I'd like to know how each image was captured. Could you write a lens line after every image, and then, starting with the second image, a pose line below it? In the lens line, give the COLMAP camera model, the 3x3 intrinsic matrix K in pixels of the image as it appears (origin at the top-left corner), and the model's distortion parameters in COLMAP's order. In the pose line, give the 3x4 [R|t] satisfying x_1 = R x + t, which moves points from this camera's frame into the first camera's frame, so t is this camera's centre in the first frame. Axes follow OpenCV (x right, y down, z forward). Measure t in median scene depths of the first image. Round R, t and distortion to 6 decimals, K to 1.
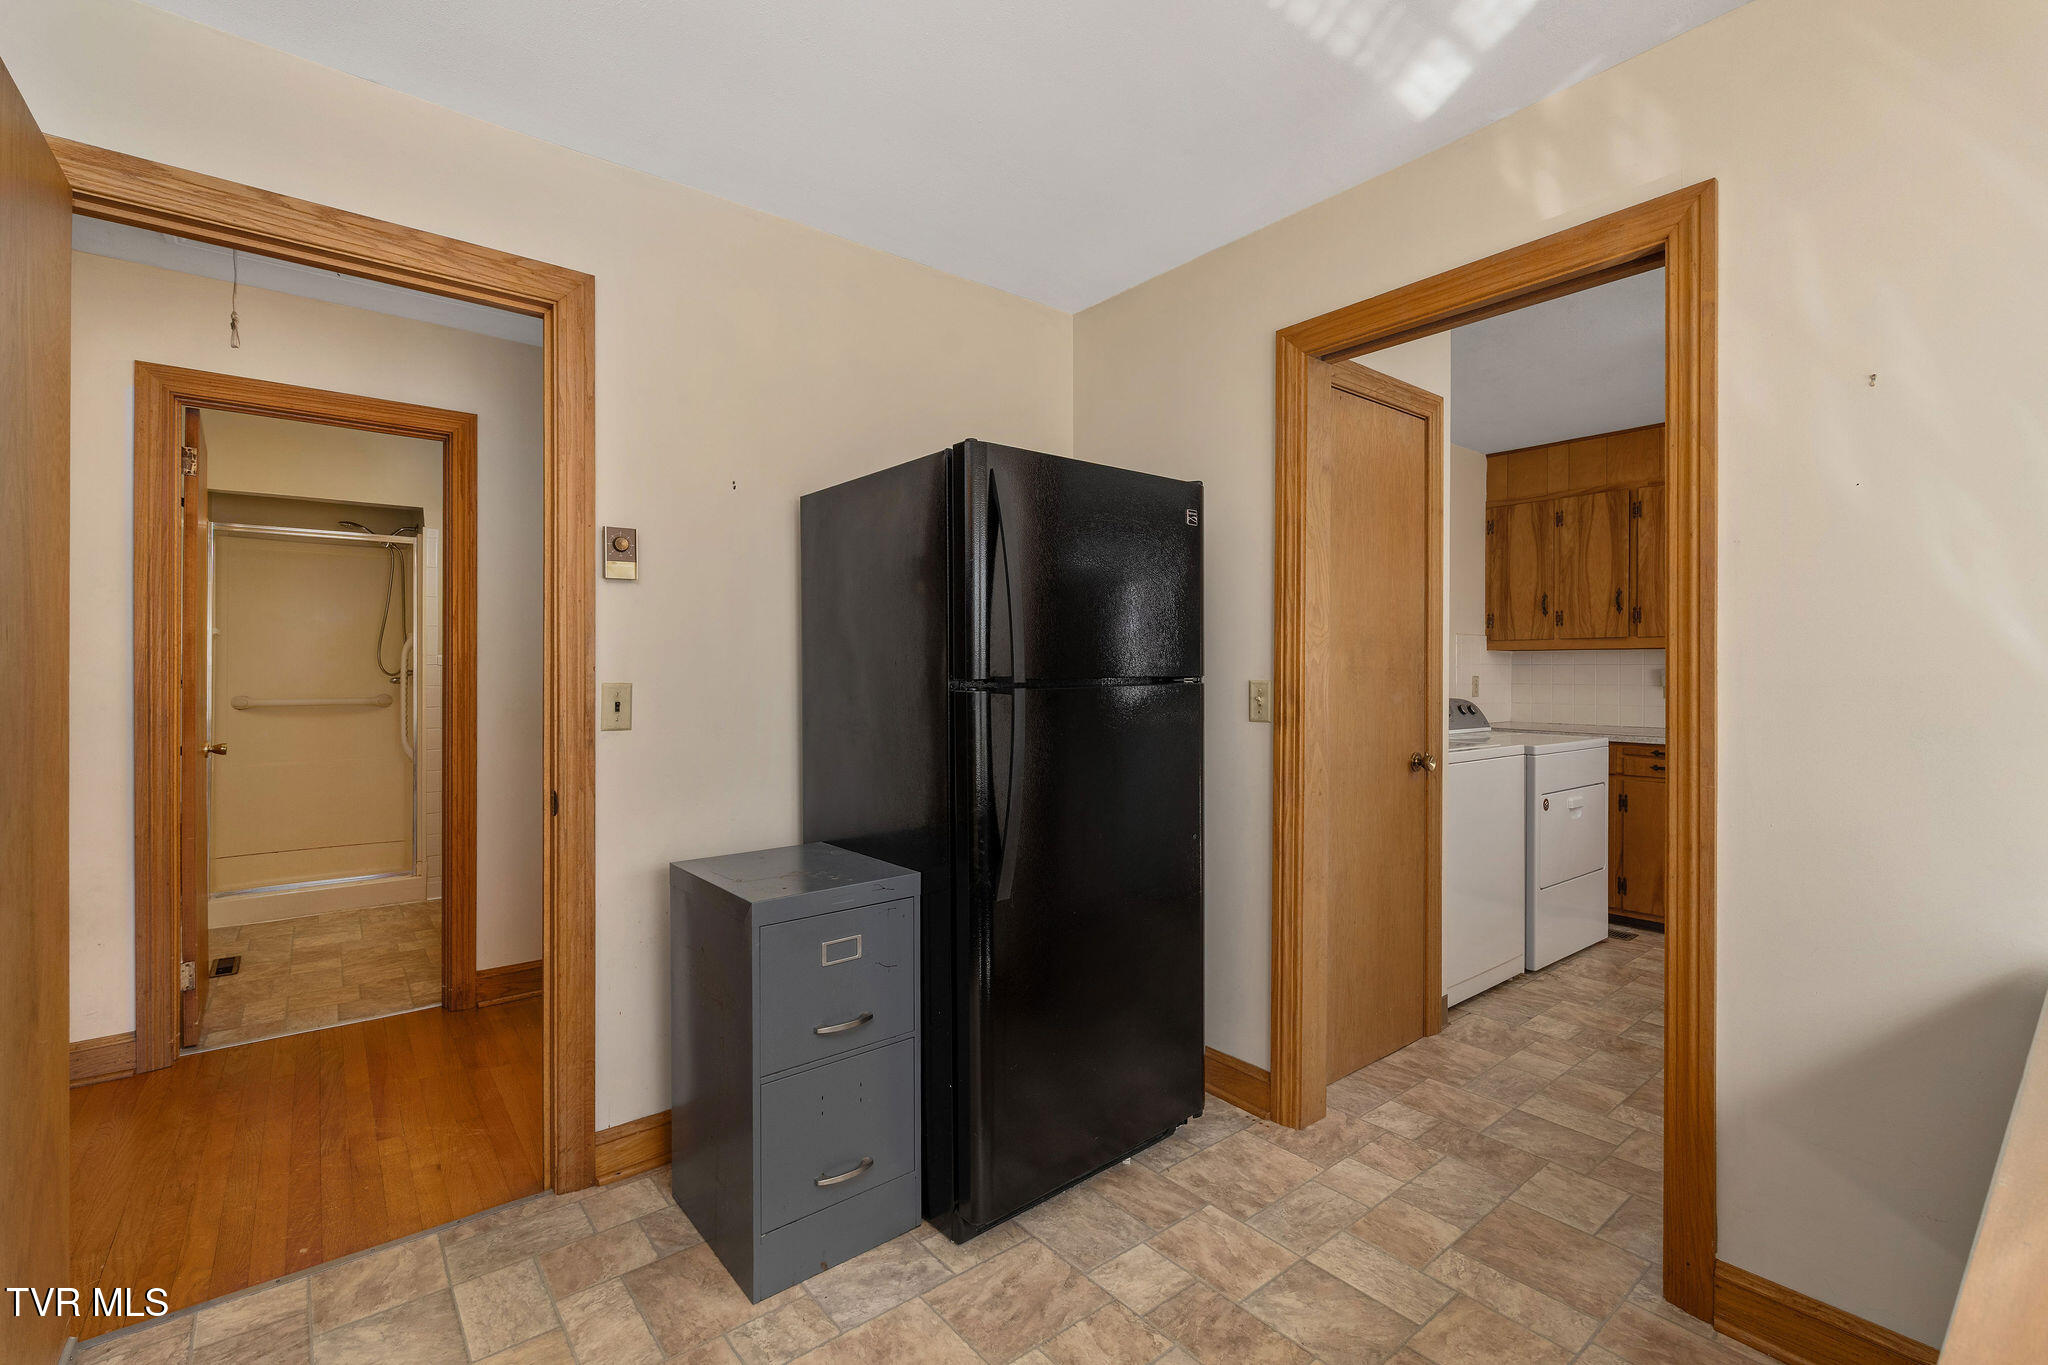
lens RADIAL K [[915.9, 0, 1013.9], [0, 915.9, 669.4], [0, 0, 1]] dist [-0.007717, -0.000009]
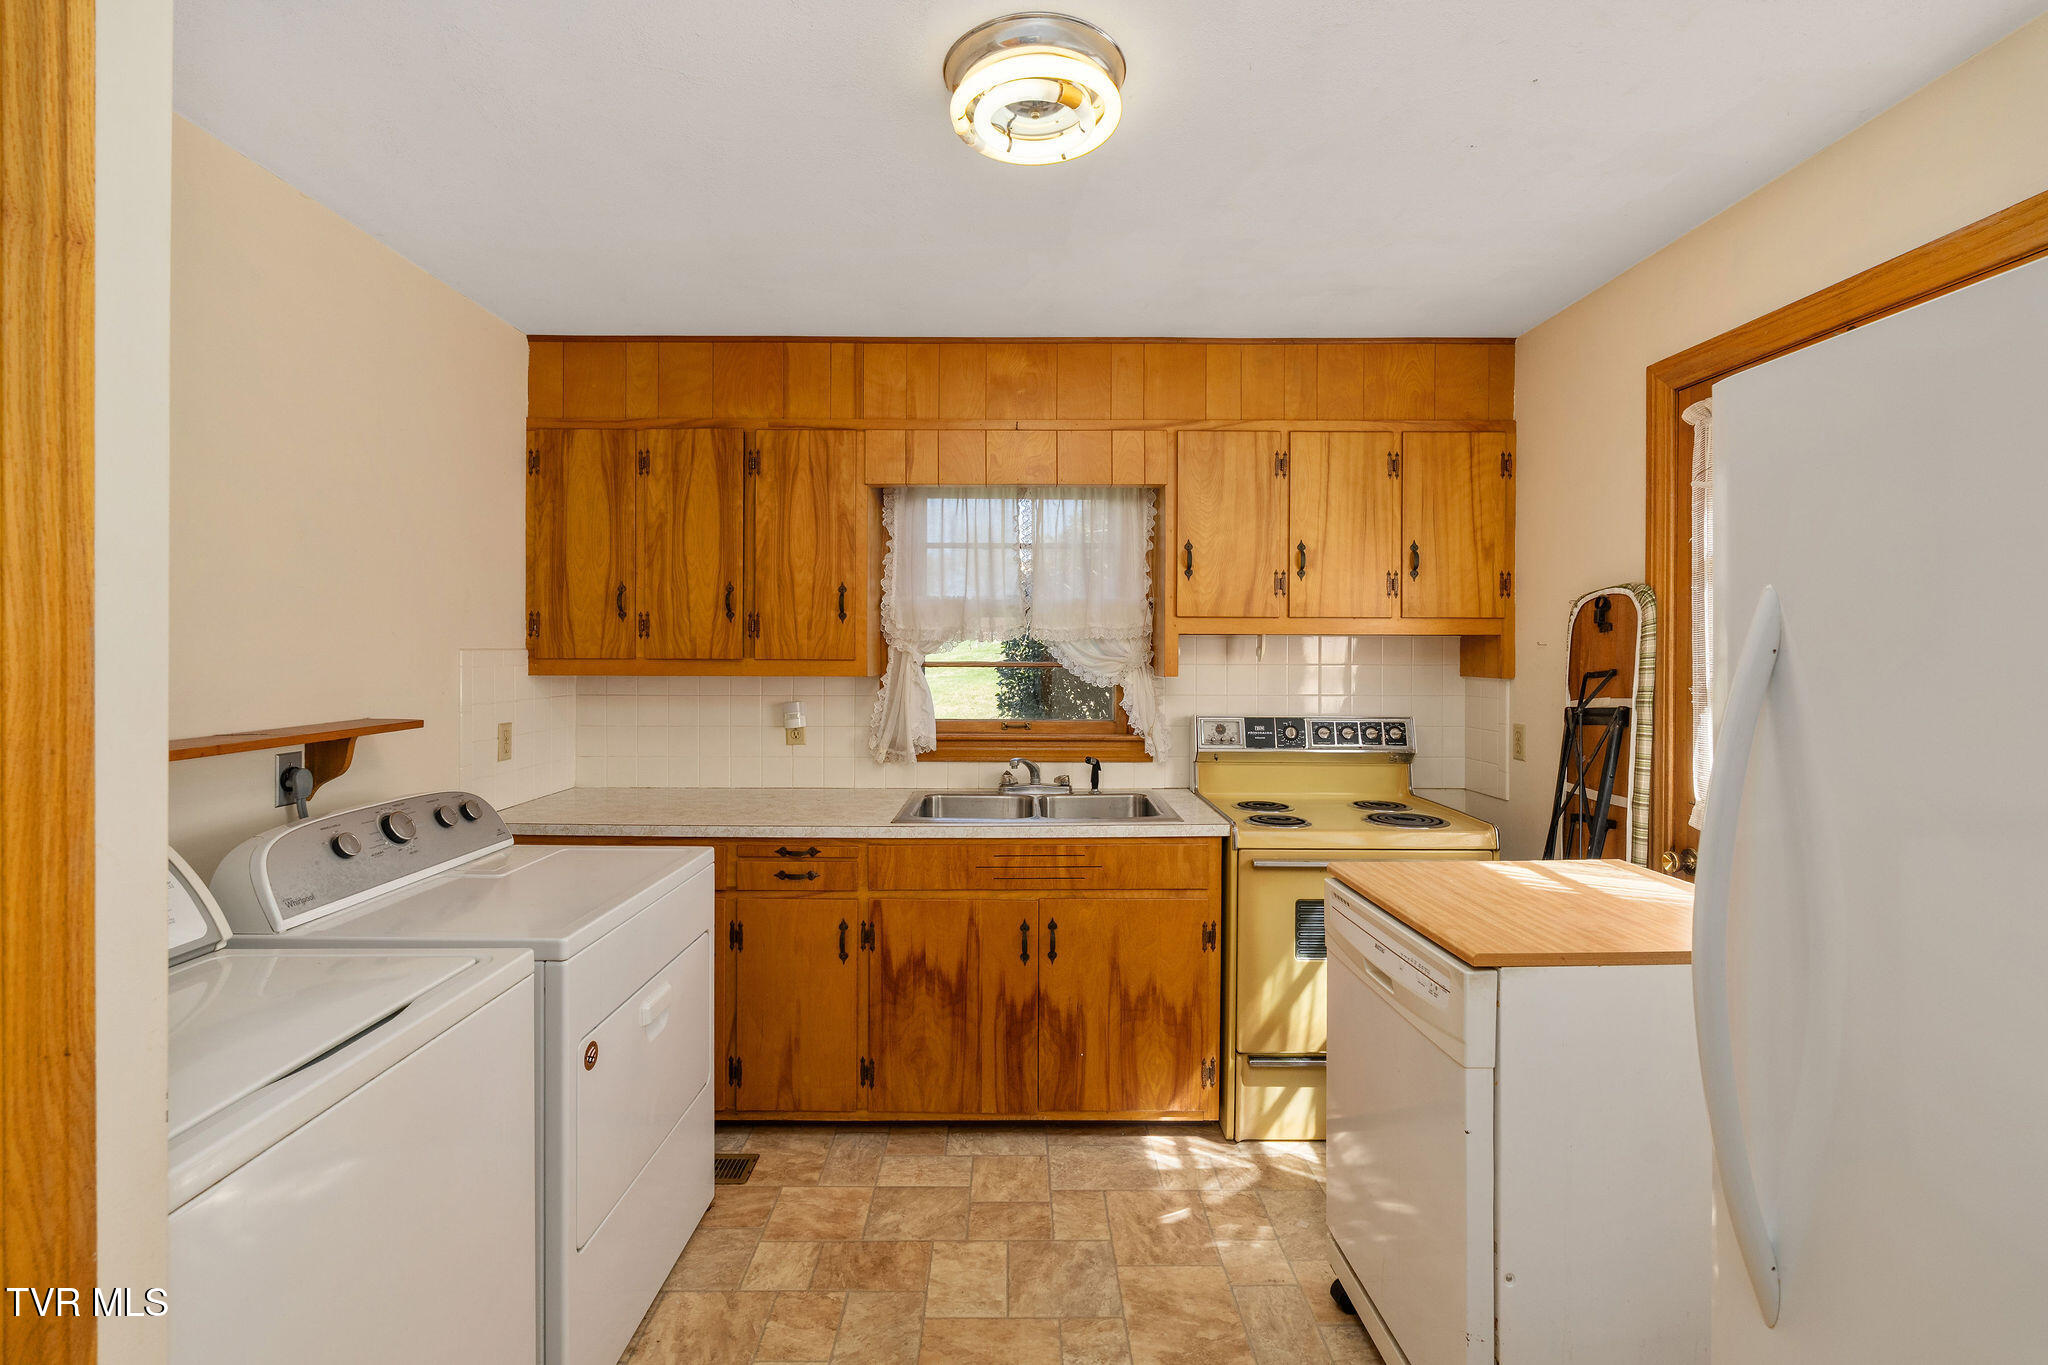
lens RADIAL K [[915.9, 0, 1017.3], [0, 915.9, 662.2], [0, 0, 1]] dist [-0.007717, -0.000009]
pose [[0.628129, -0.006850, 0.778079, 0.292733], [-0.002506, 0.999938, 0.010827, -0.040611], [-0.778105, -0.008750, 0.628073, 0.443730]]
